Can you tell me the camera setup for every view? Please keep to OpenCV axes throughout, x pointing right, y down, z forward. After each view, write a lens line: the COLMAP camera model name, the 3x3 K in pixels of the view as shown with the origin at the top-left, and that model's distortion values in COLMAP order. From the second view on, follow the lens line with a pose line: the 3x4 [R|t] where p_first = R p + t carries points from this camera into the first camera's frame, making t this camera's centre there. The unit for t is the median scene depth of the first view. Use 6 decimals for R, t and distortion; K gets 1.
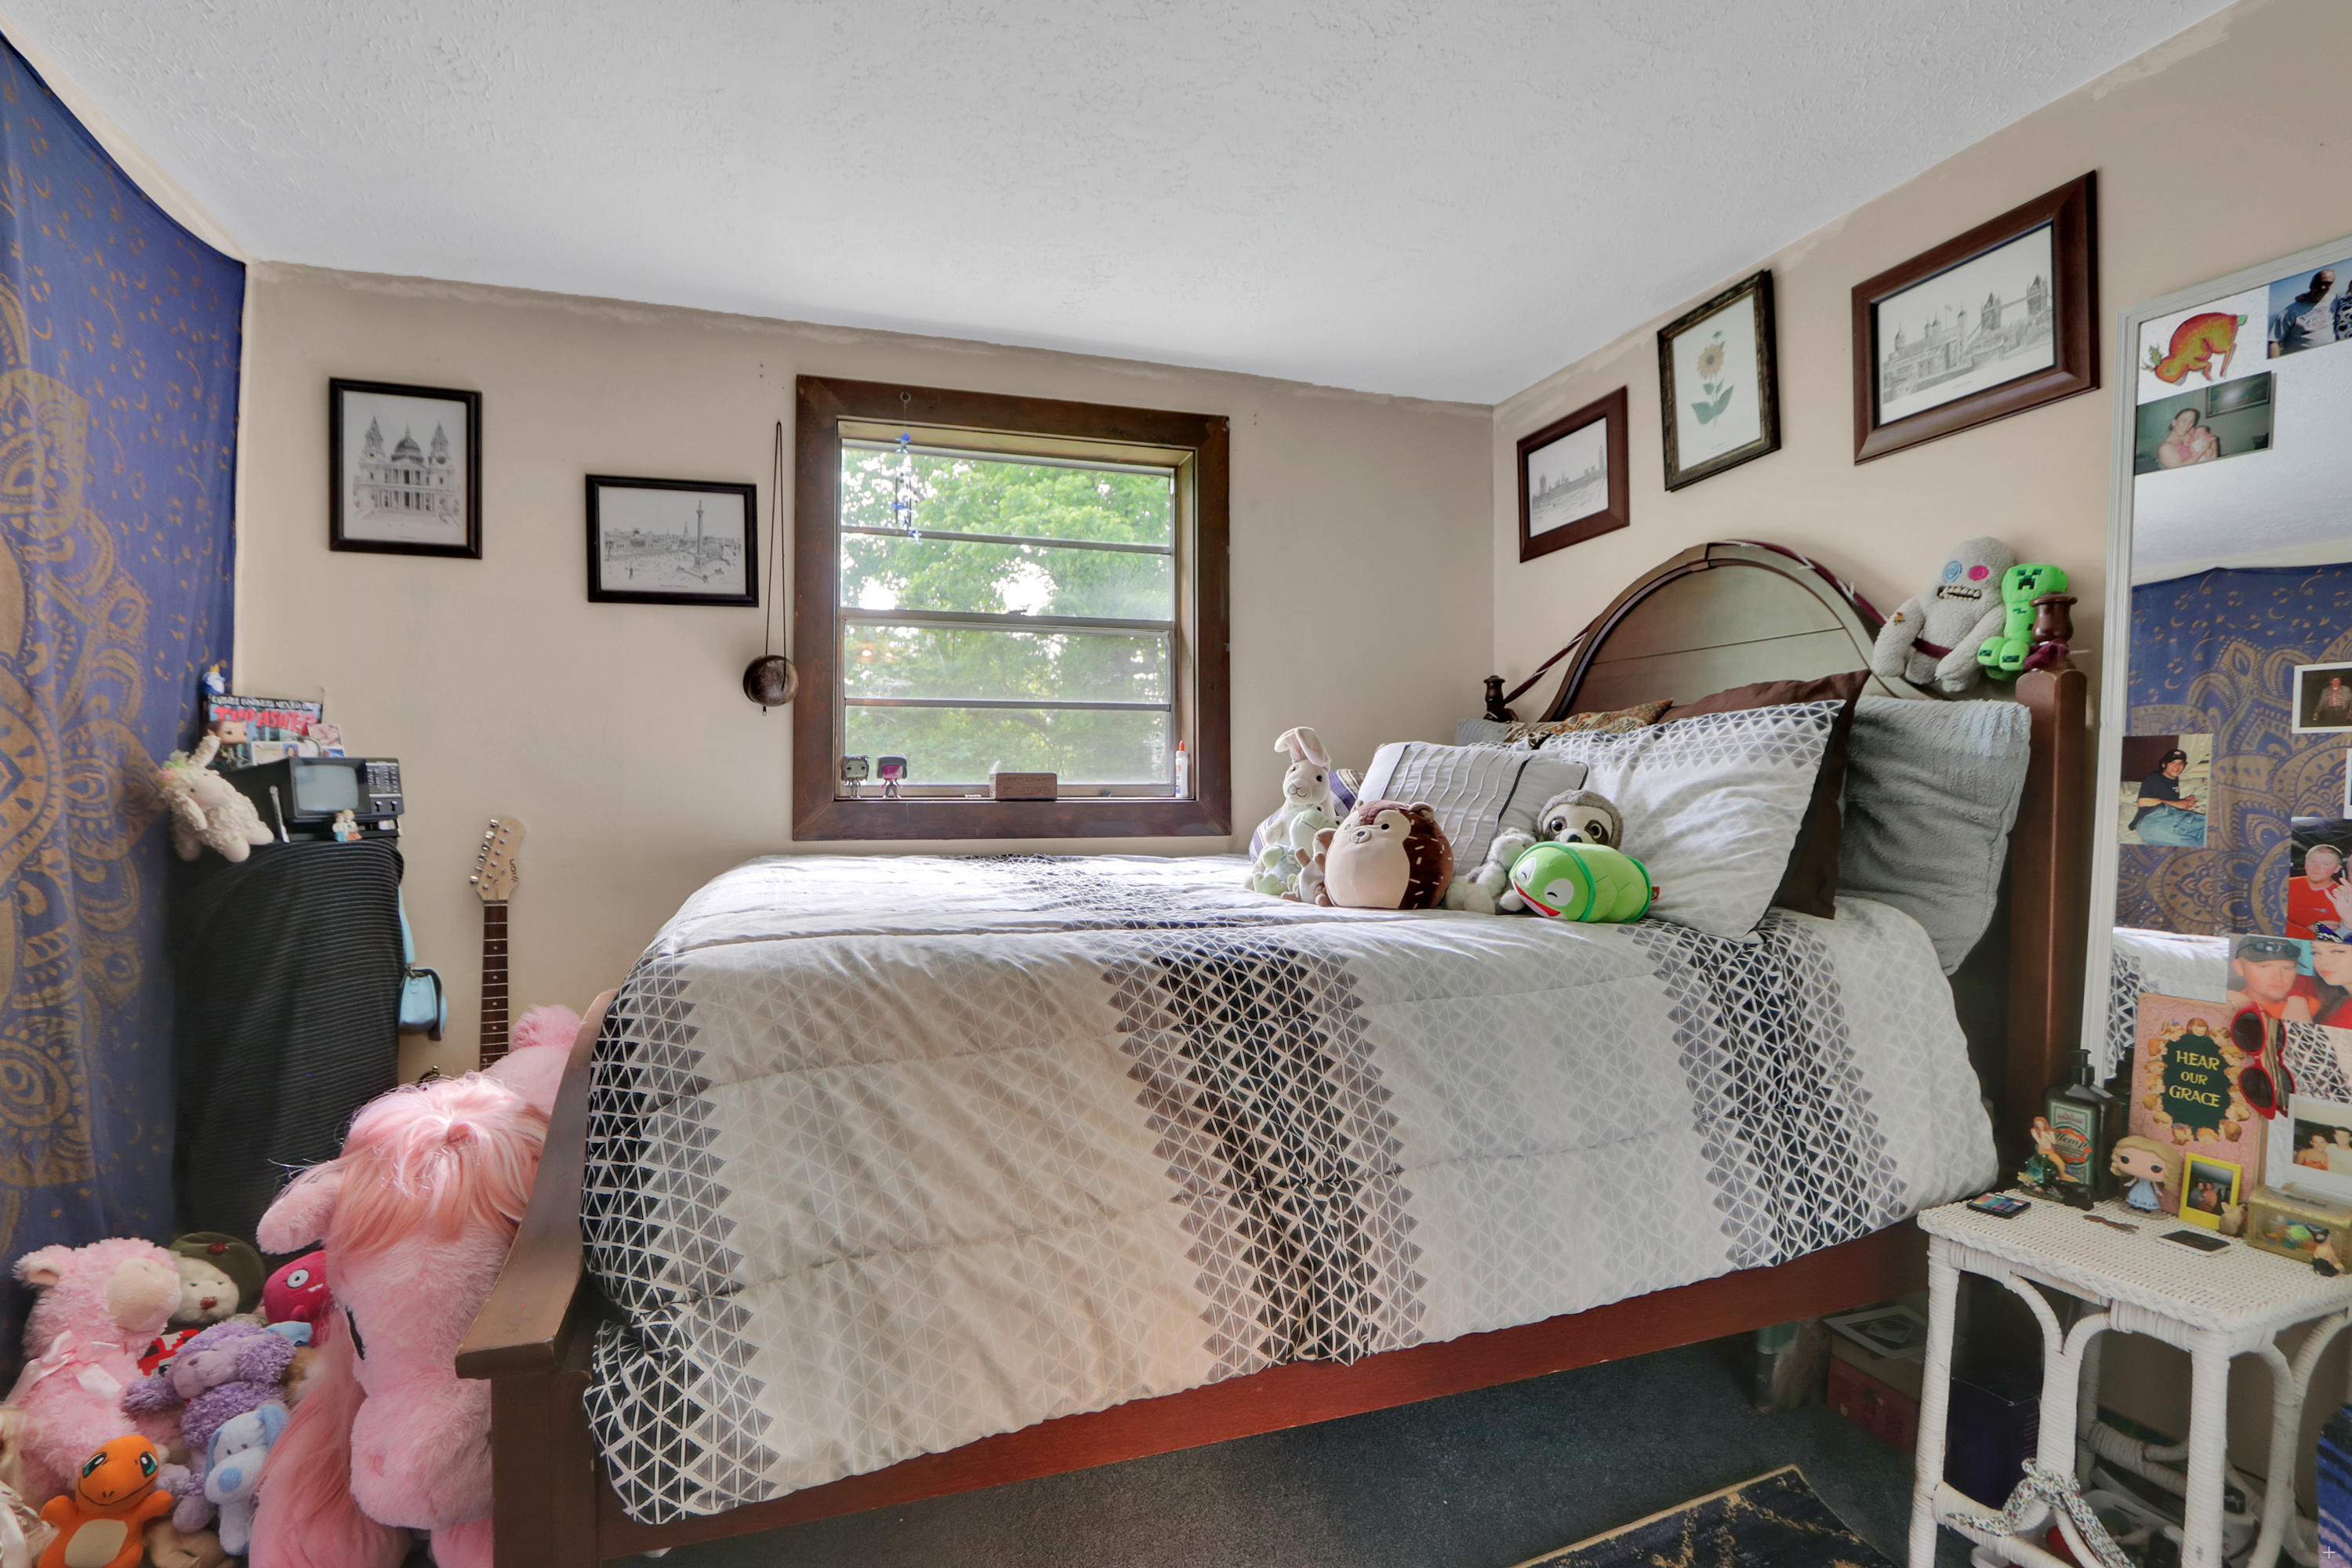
lens RADIAL K [[1059.4, 0, 1089.7], [0, 1059.4, 801.4], [0, 0, 1]] dist [-0.014157, 0.000005]
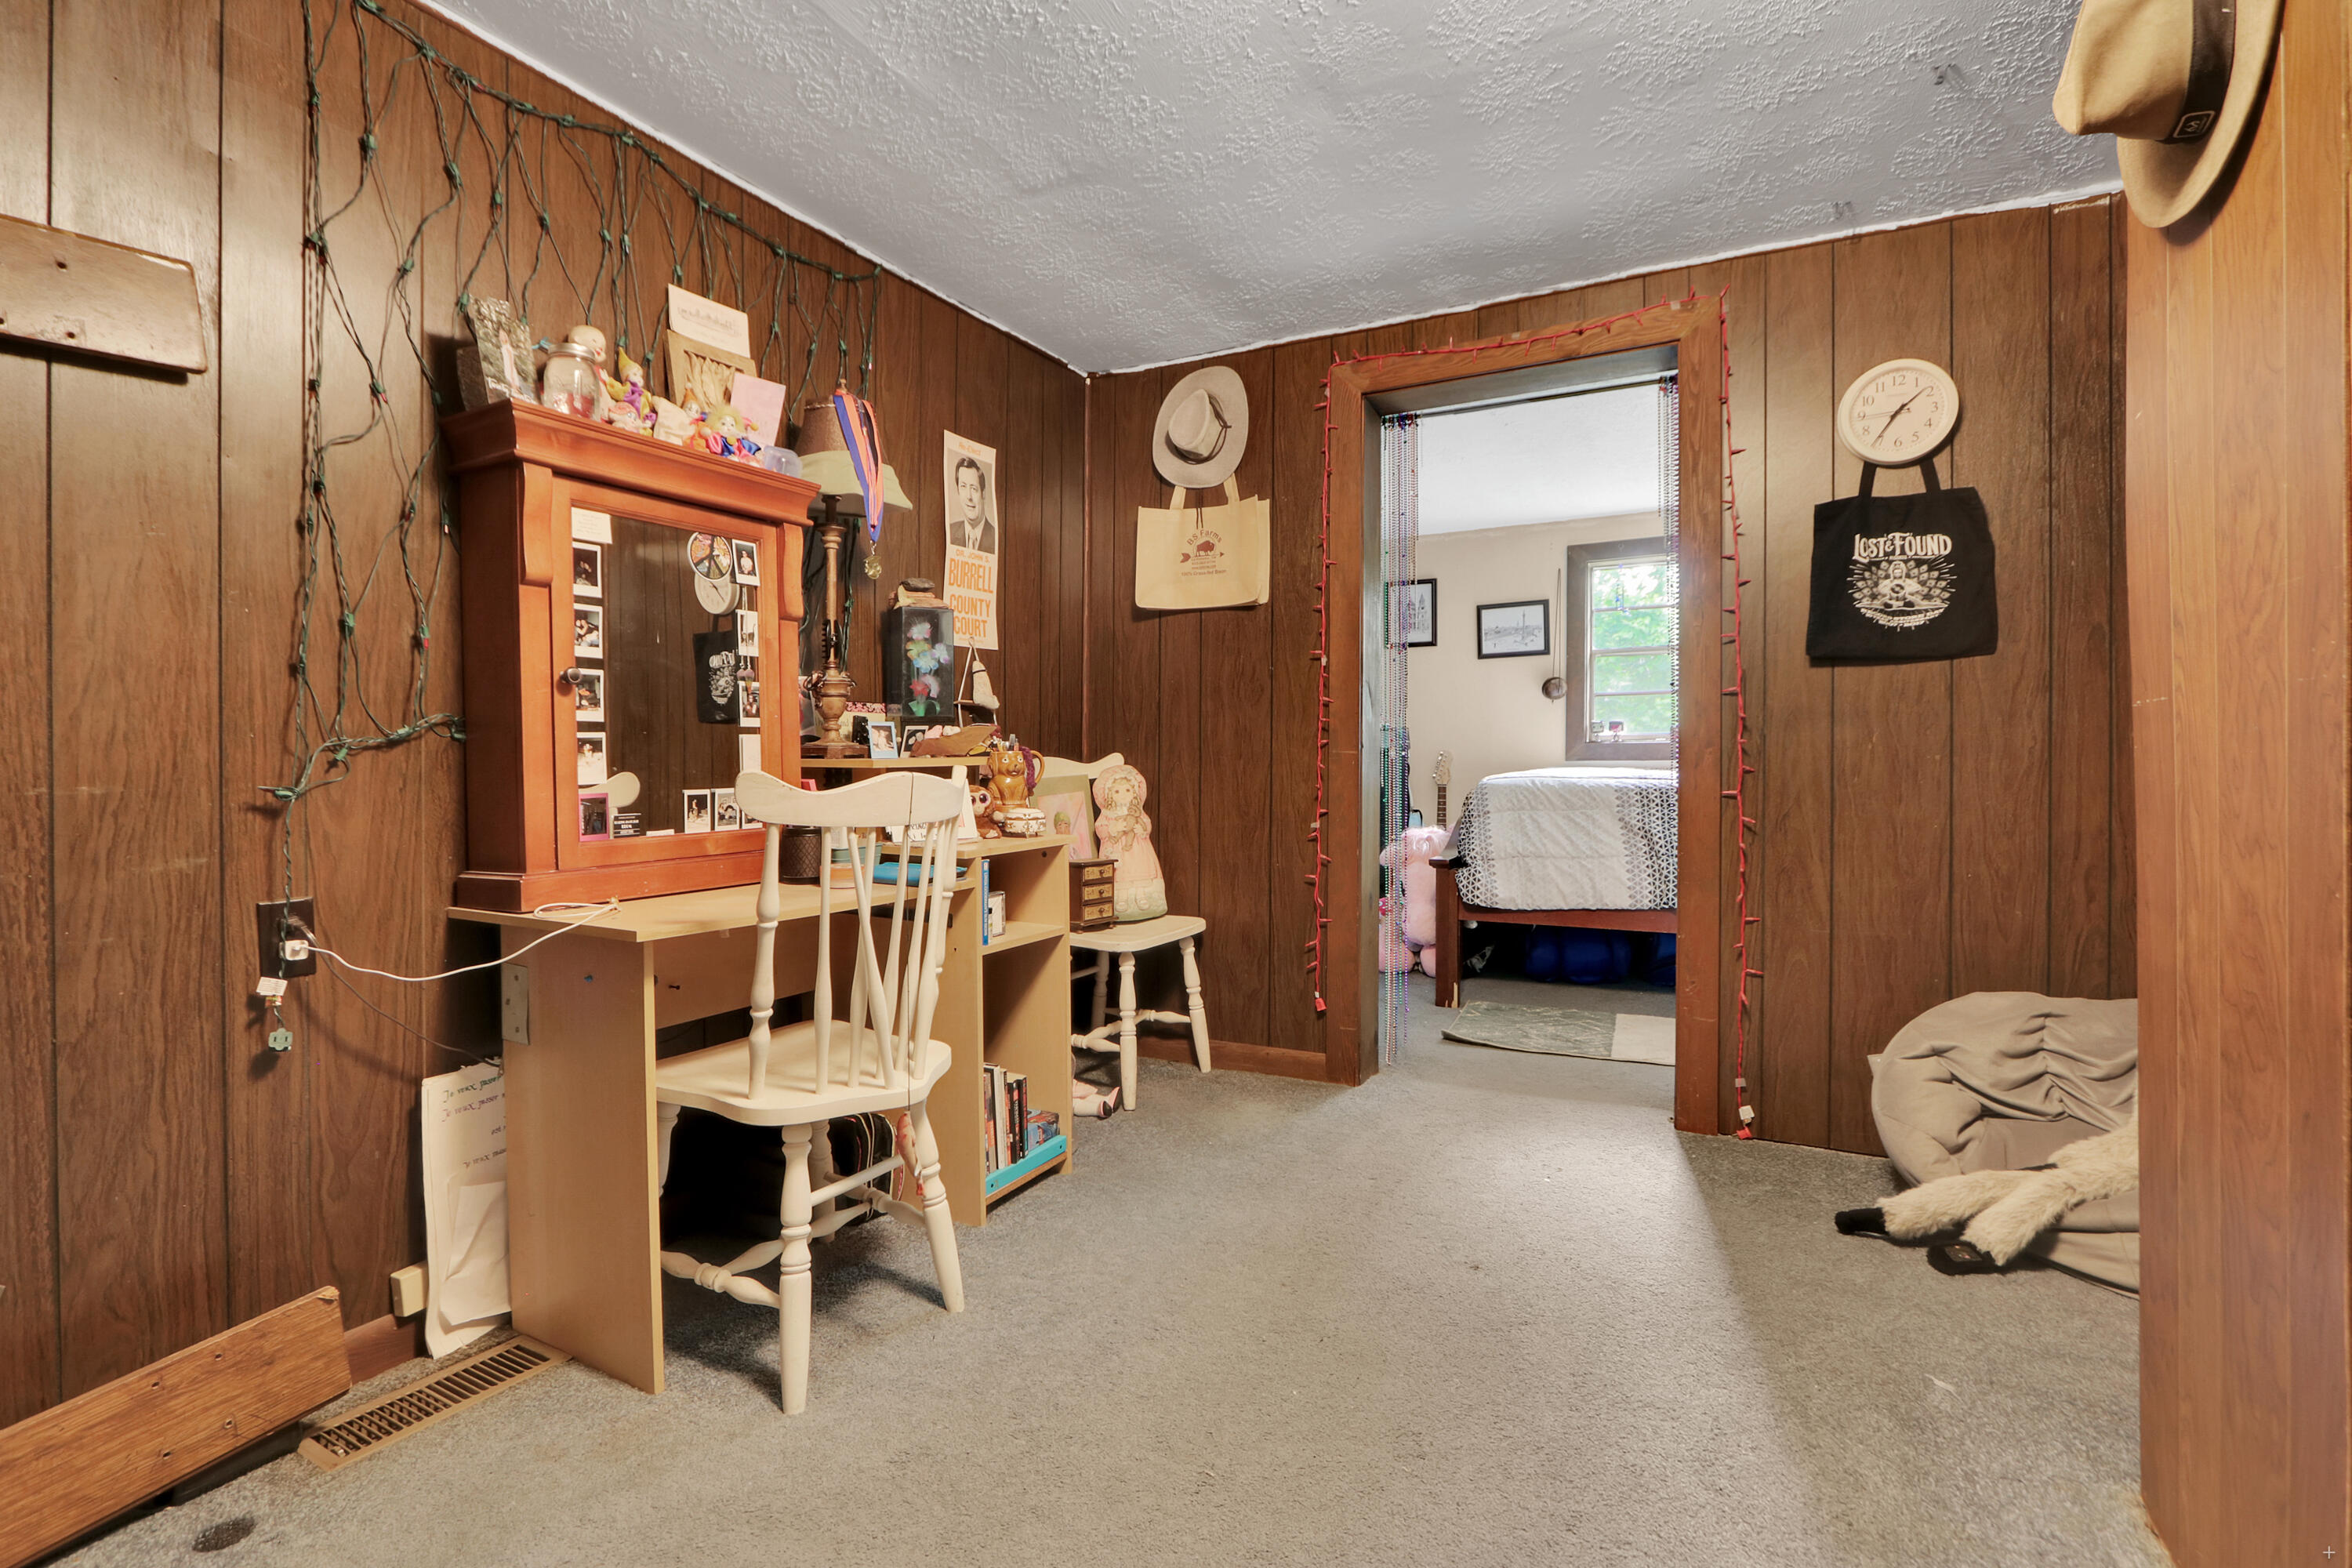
lens RADIAL K [[1059.4, 0, 1177.4], [0, 1059.4, 766.8], [0, 0, 1]] dist [-0.014157, 0.000005]
pose [[0.717286, -0.000917, -0.696778, 1.174818], [-0.002177, 0.999991, -0.003557, 0.103472], [0.696776, 0.004068, 0.717278, -1.978014]]
